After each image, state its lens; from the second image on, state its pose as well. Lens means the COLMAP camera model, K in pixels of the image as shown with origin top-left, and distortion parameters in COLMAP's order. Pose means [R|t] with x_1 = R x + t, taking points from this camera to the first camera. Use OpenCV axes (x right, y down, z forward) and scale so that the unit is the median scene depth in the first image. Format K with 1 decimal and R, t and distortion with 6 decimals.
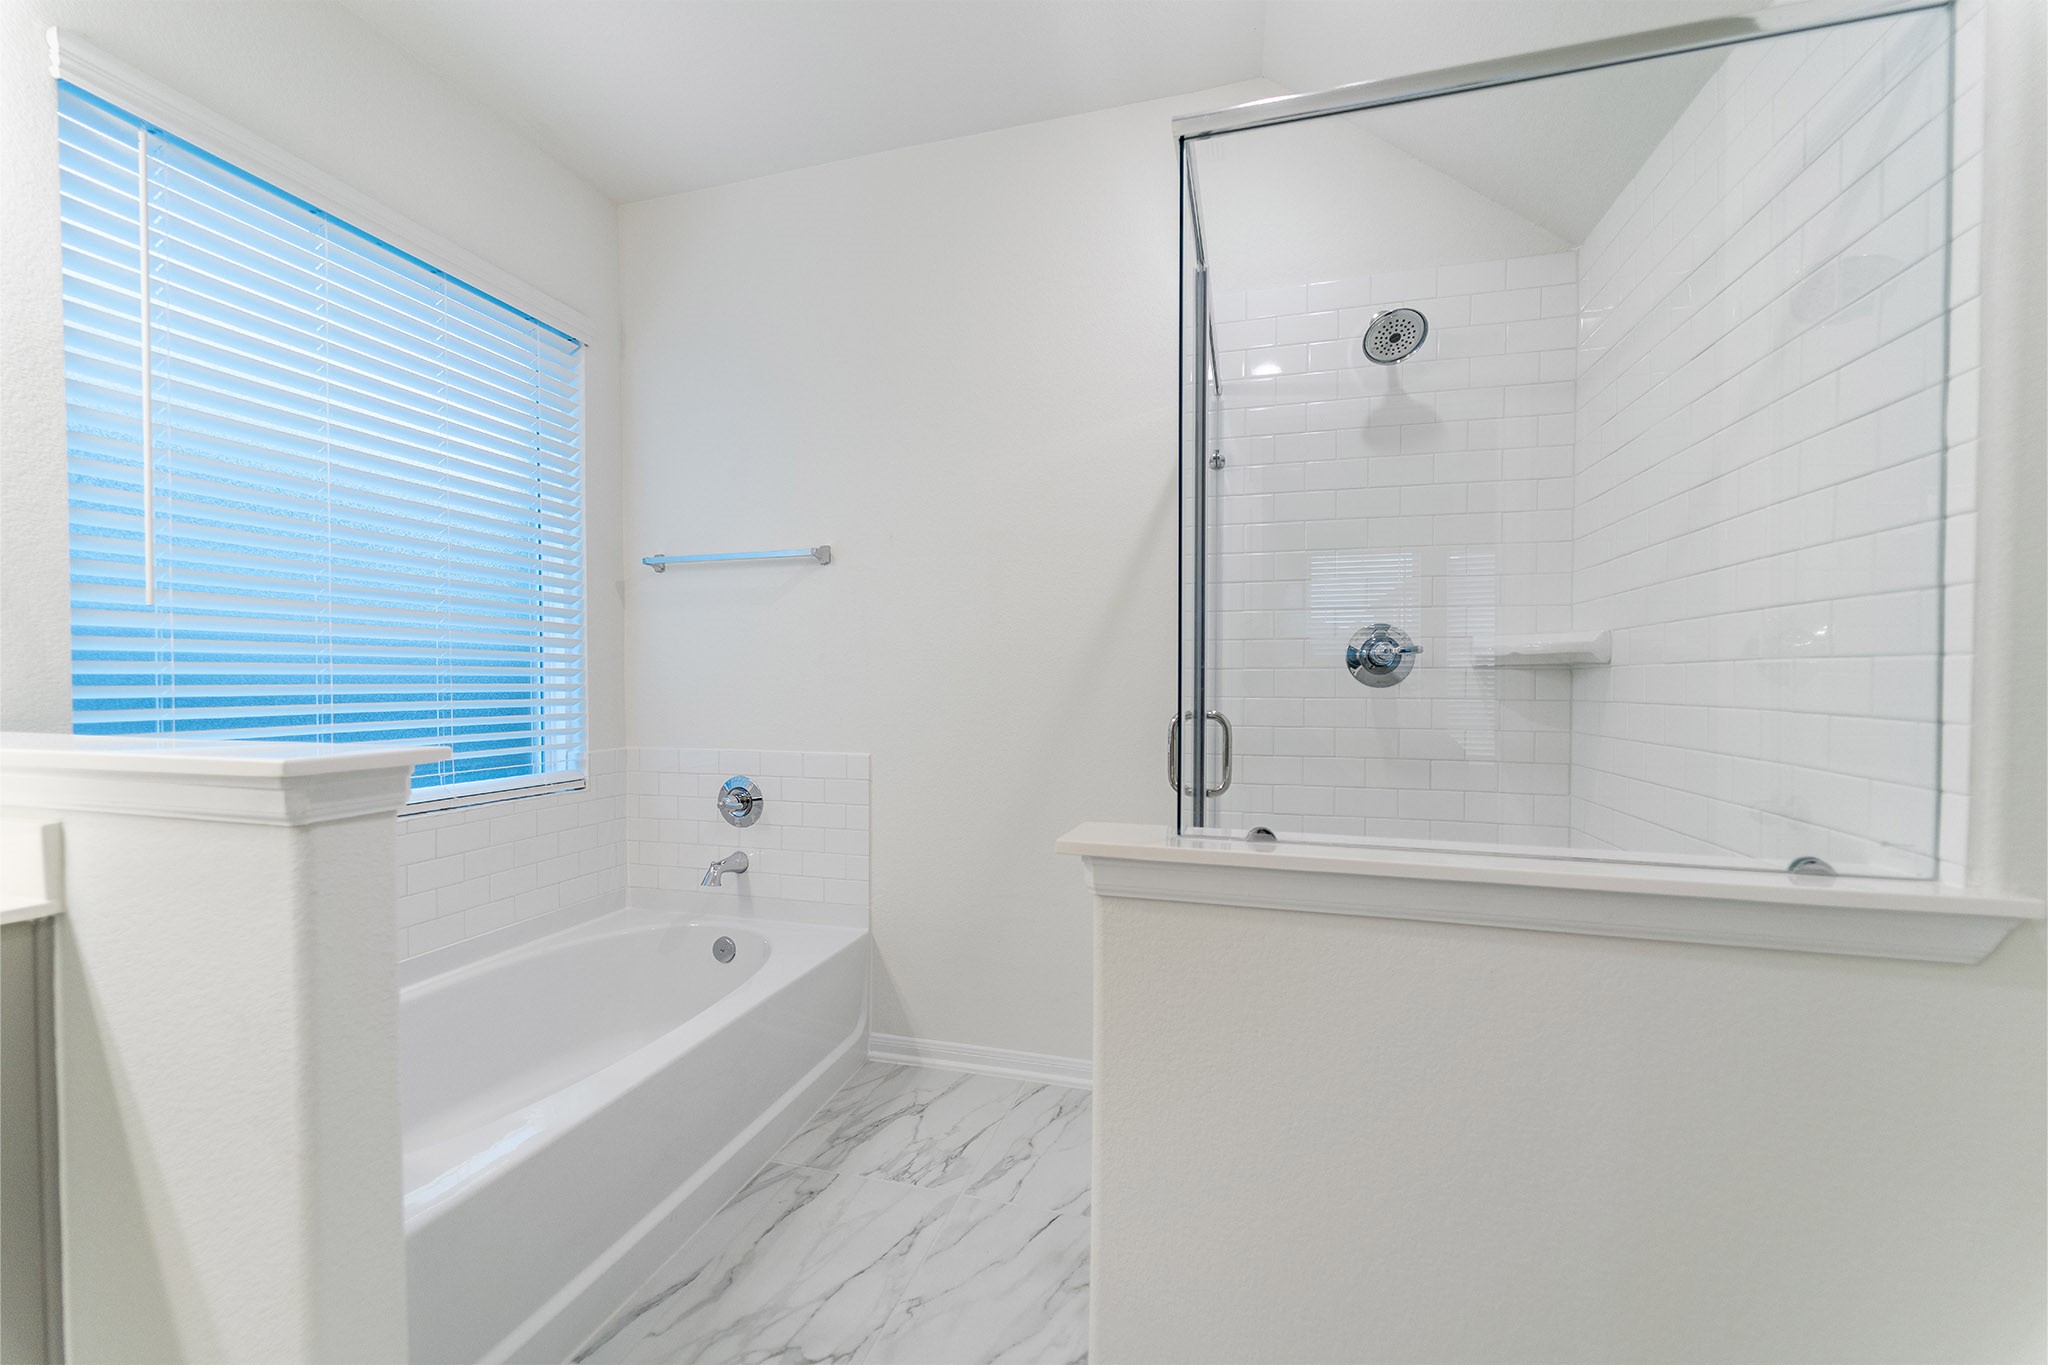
lens RADIAL K [[840.4, 0, 1024.0], [0, 840.4, 682.5], [0, 0, 1]] dist [-0.001203, -0.000165]
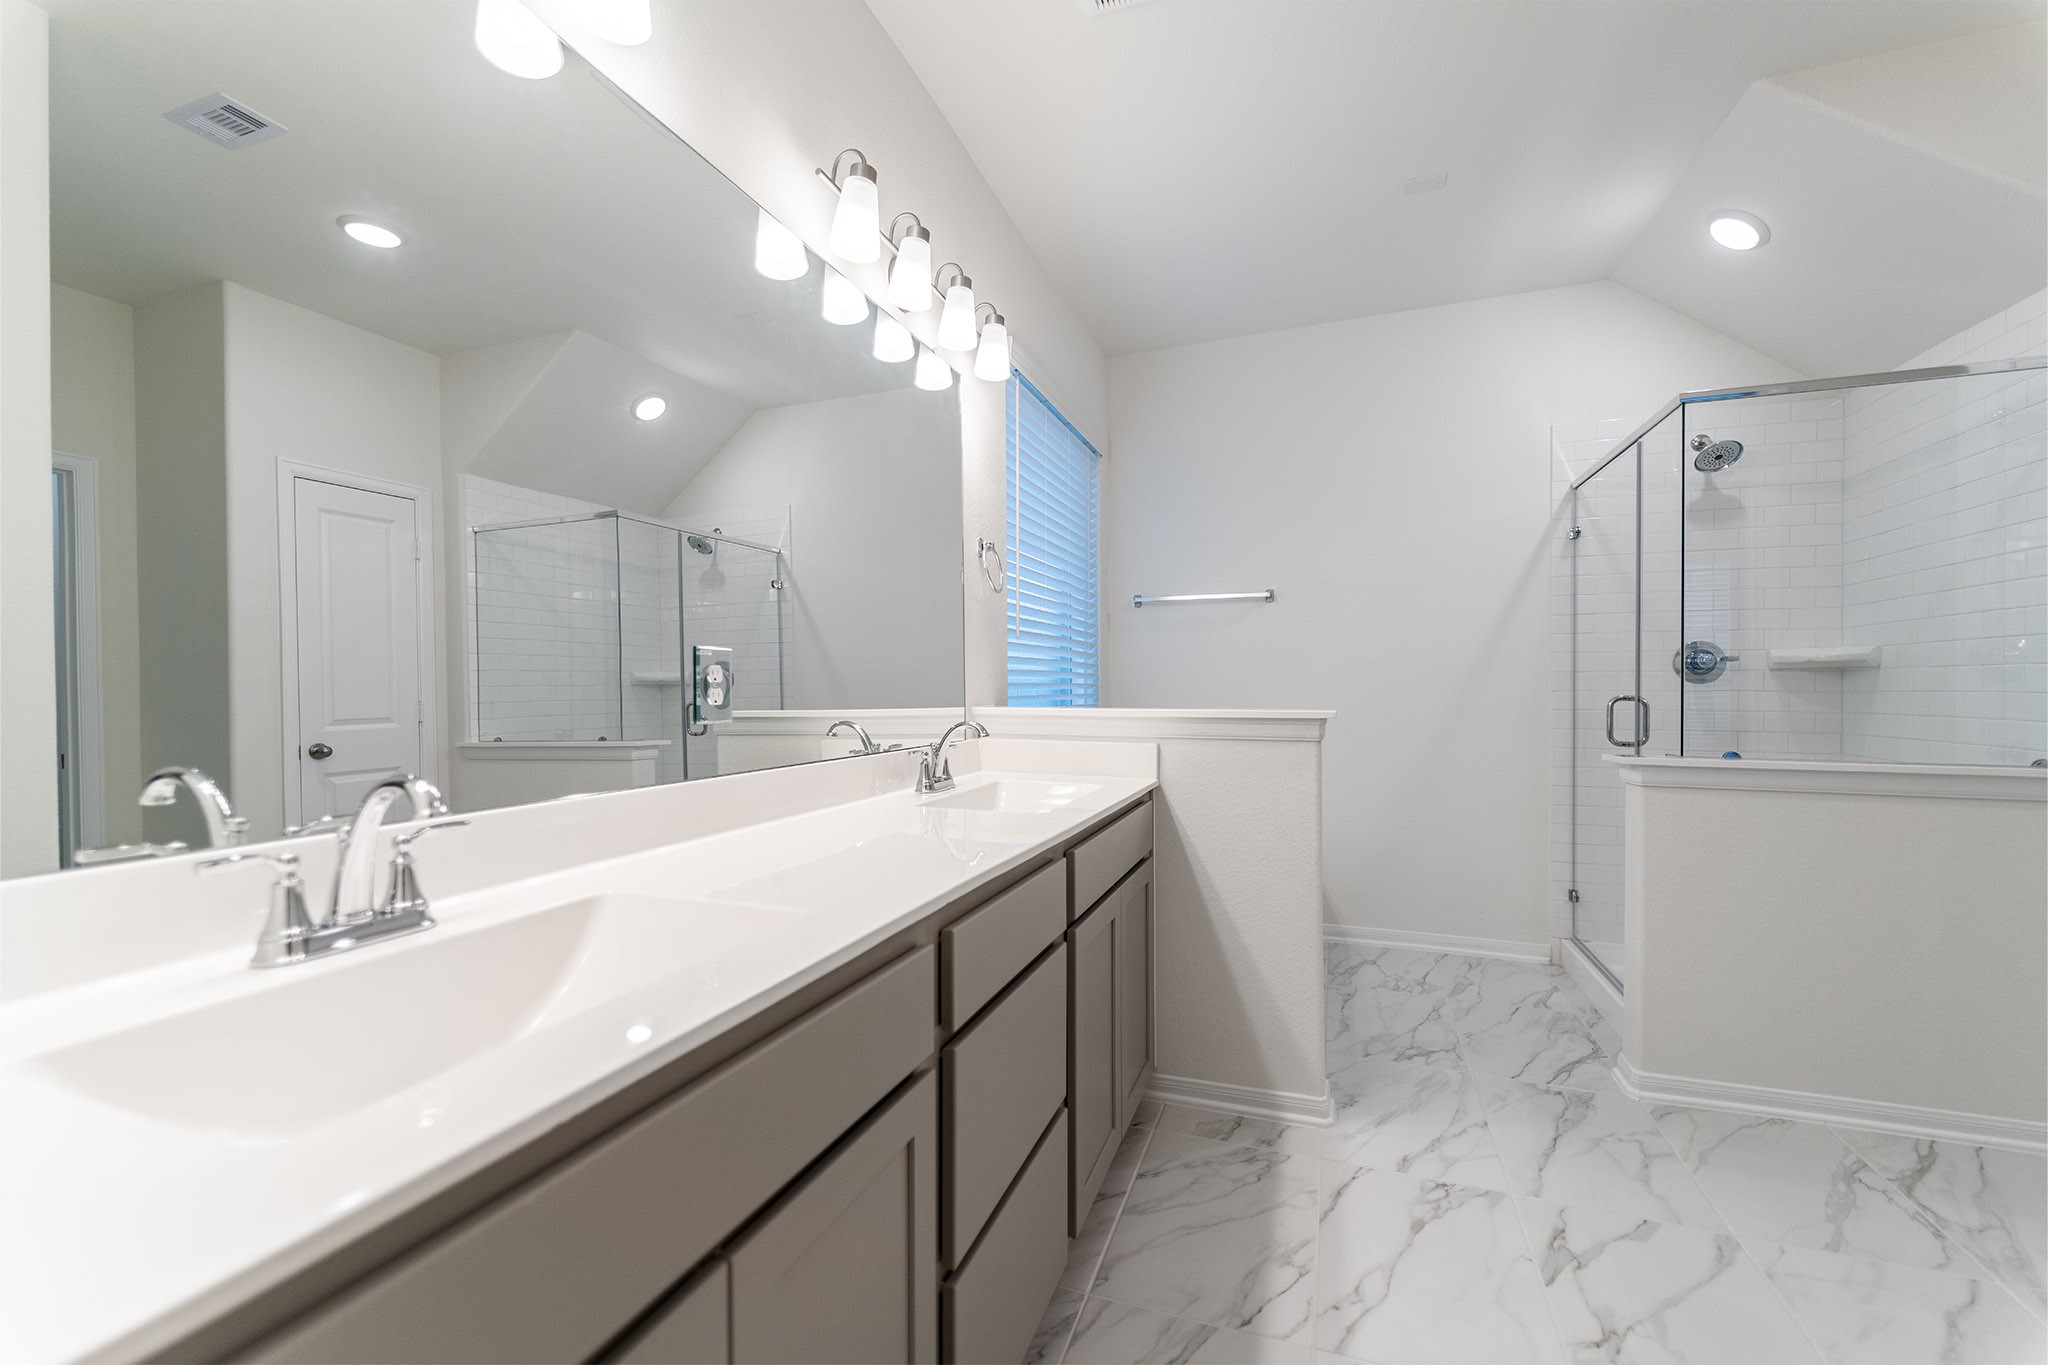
lens RADIAL K [[840.4, 0, 1024.0], [0, 840.4, 682.5], [0, 0, 1]] dist [-0.001203, -0.000165]
pose [[0.996531, -0.003538, -0.083151, -0.704968], [0.003008, 0.999974, -0.006506, 0.010882], [0.083172, 0.006234, 0.996516, -0.642856]]
